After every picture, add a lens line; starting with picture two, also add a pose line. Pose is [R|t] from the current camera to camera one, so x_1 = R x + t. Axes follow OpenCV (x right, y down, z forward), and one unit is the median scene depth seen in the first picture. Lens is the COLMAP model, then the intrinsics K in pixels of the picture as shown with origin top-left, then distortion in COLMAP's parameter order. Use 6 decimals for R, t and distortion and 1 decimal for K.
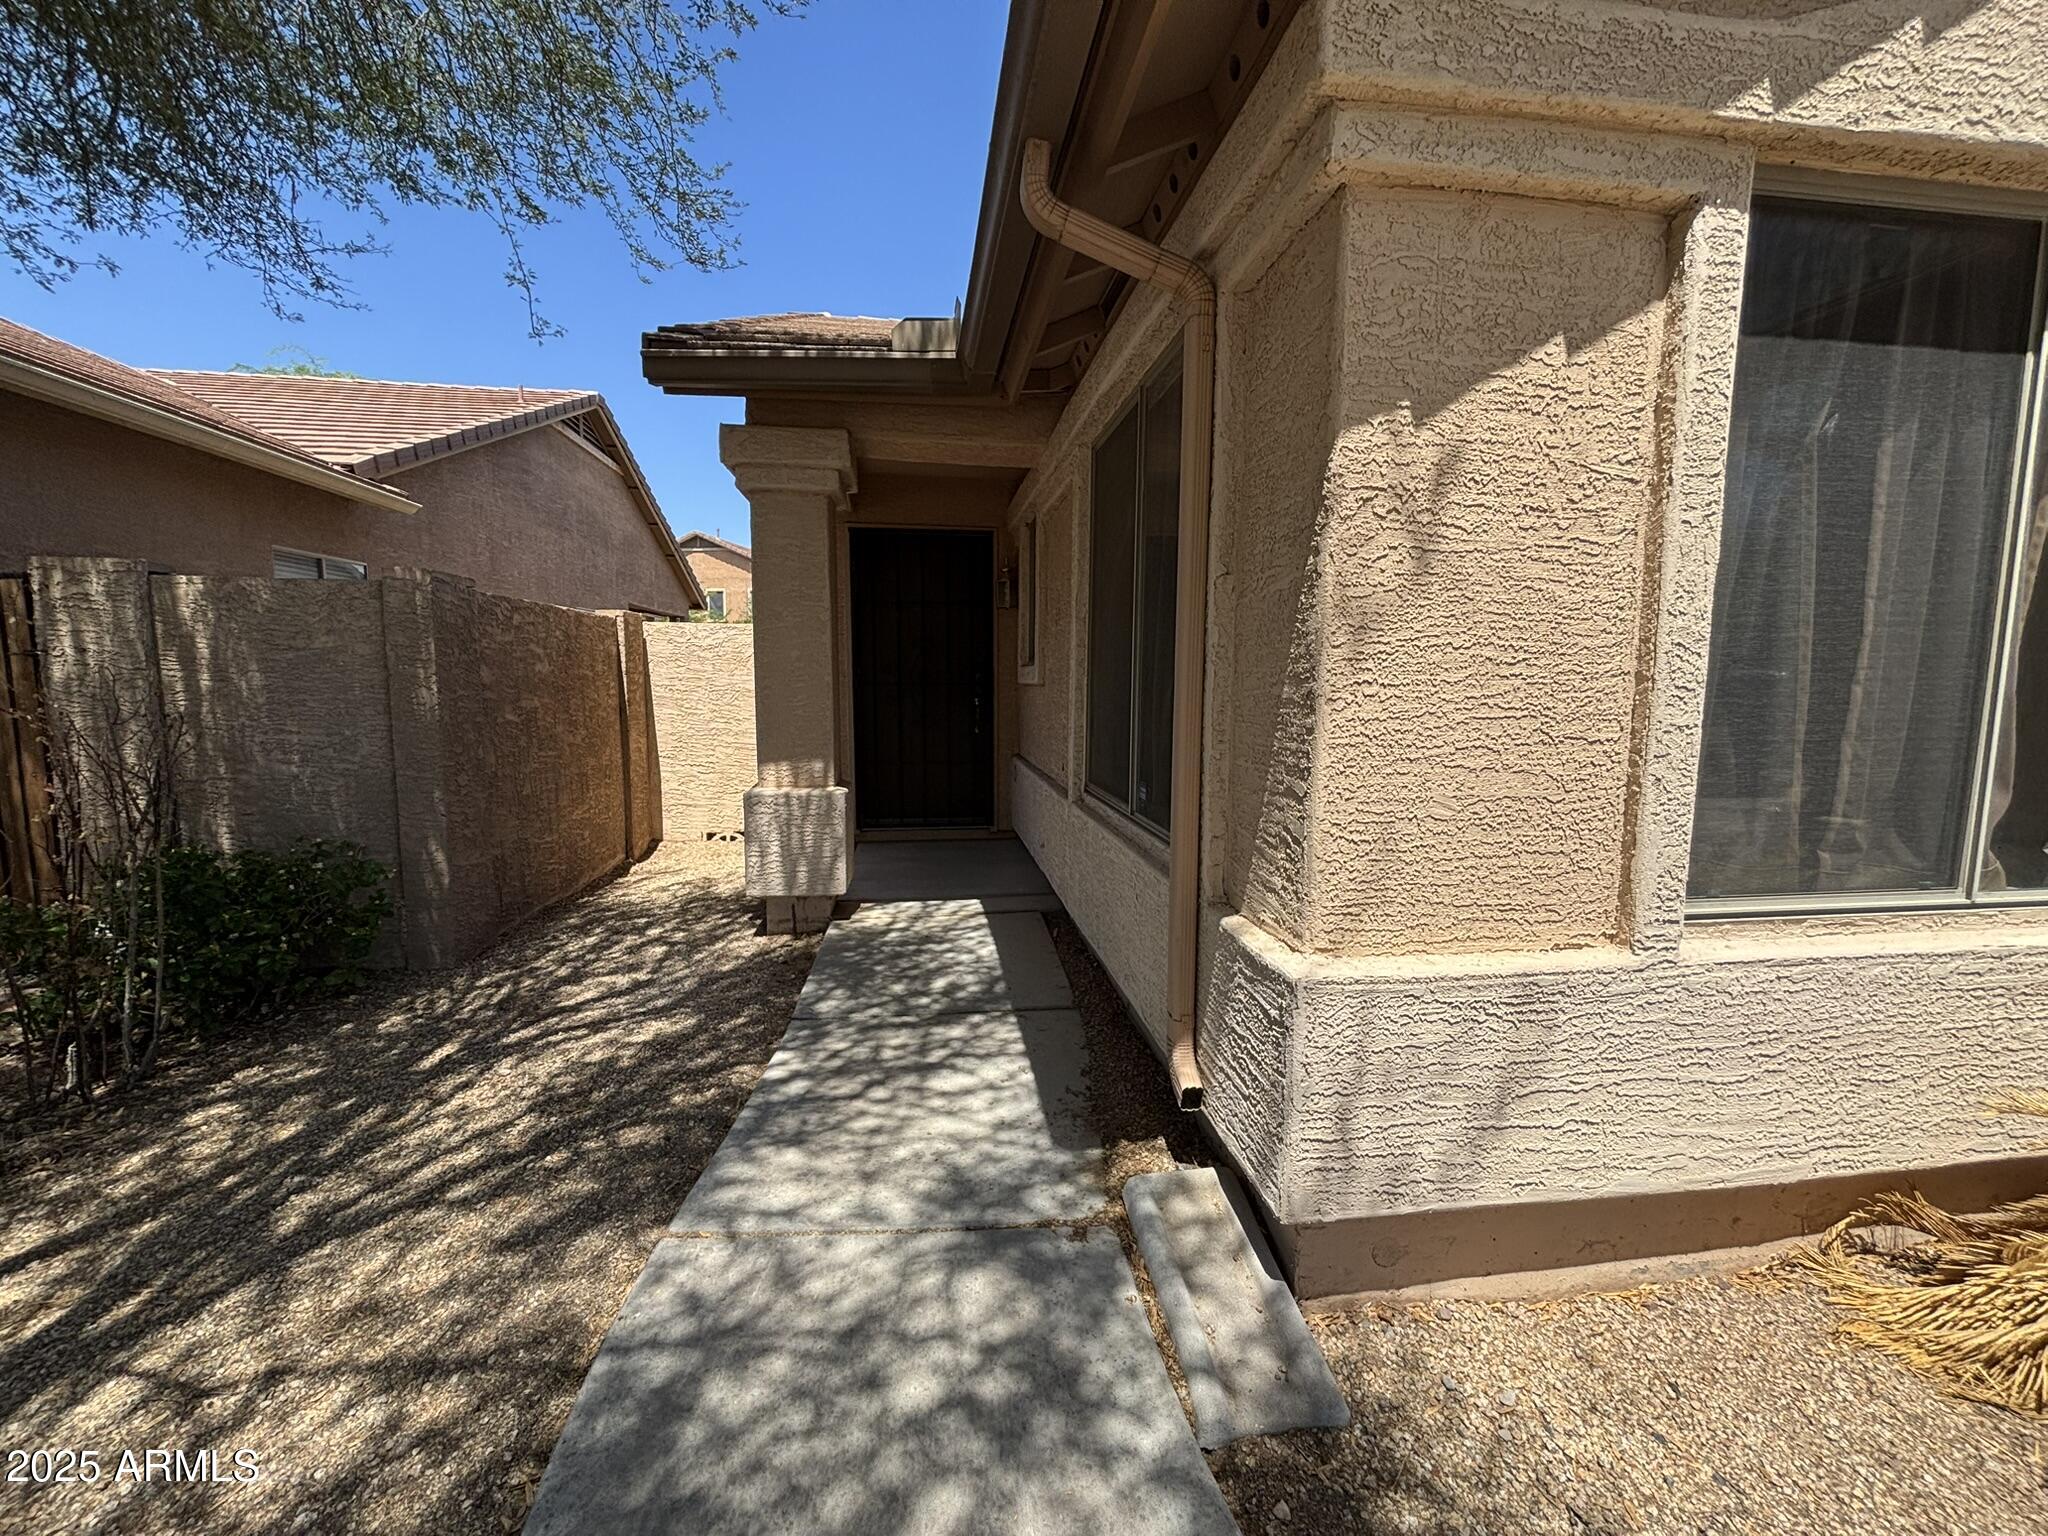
lens RADIAL K [[820.2, 0, 1023.2], [0, 820.2, 763.5], [0, 0, 1]] dist [-0.000200, 0.000691]
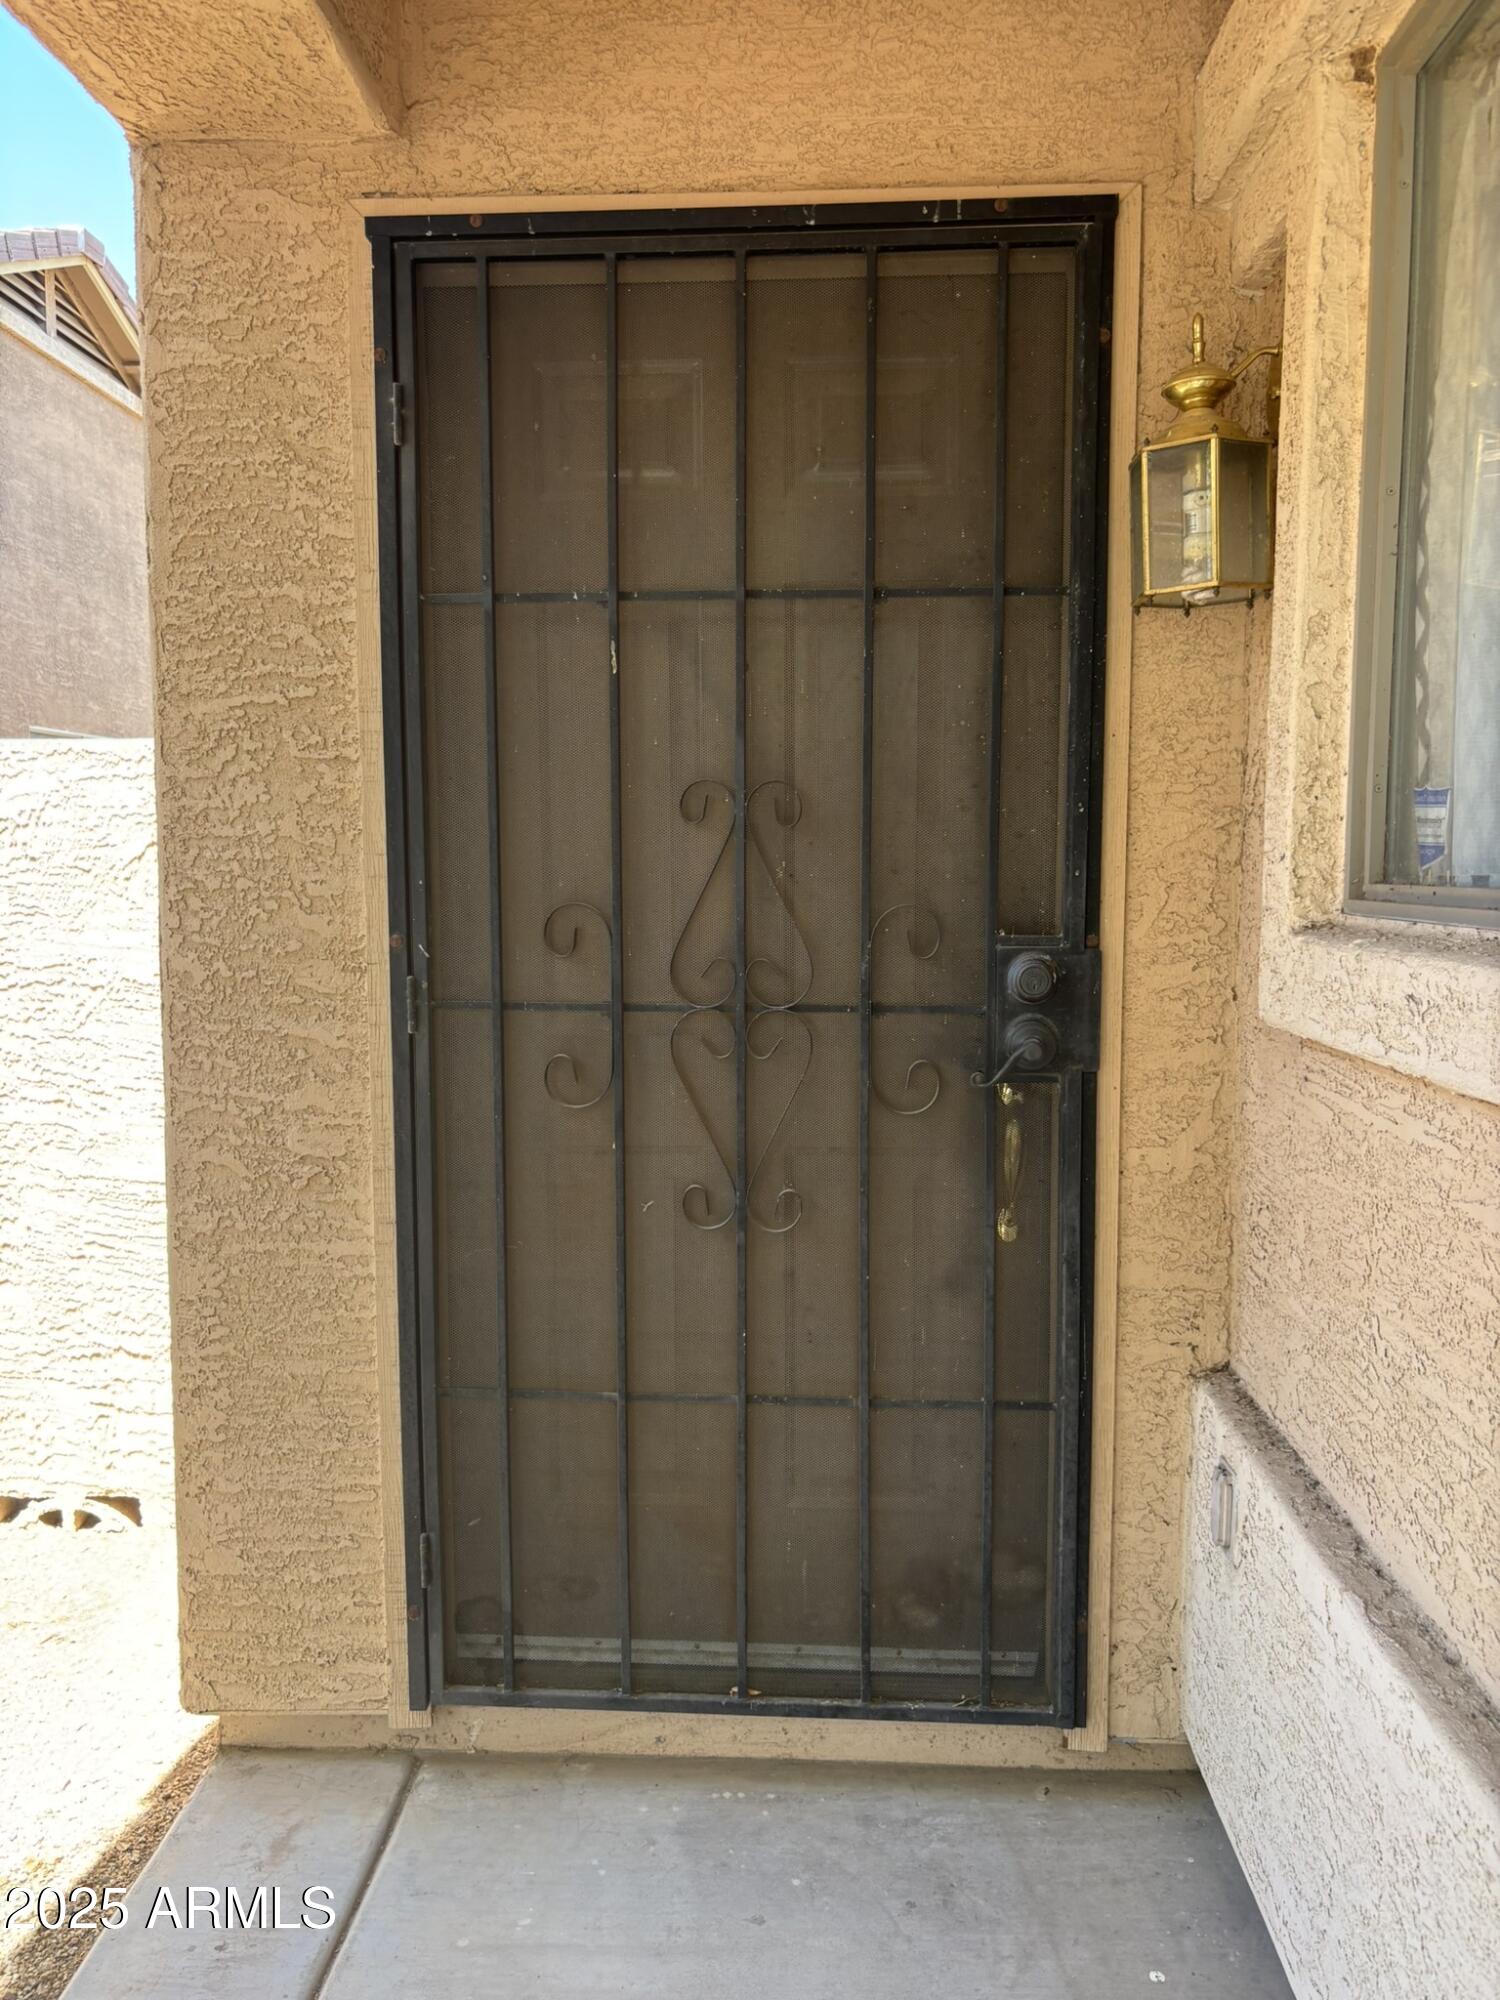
lens RADIAL K [[1523.9, 0, 747.9], [0, 1523.9, 1001.0], [0, 0, 1]] dist [-0.019266, -0.007957]
pose [[0.982053, 0.014297, -0.188064, -0.049840], [-0.017023, 0.999772, -0.012885, -0.091250], [0.187837, 0.015855, 0.982072, 0.621265]]
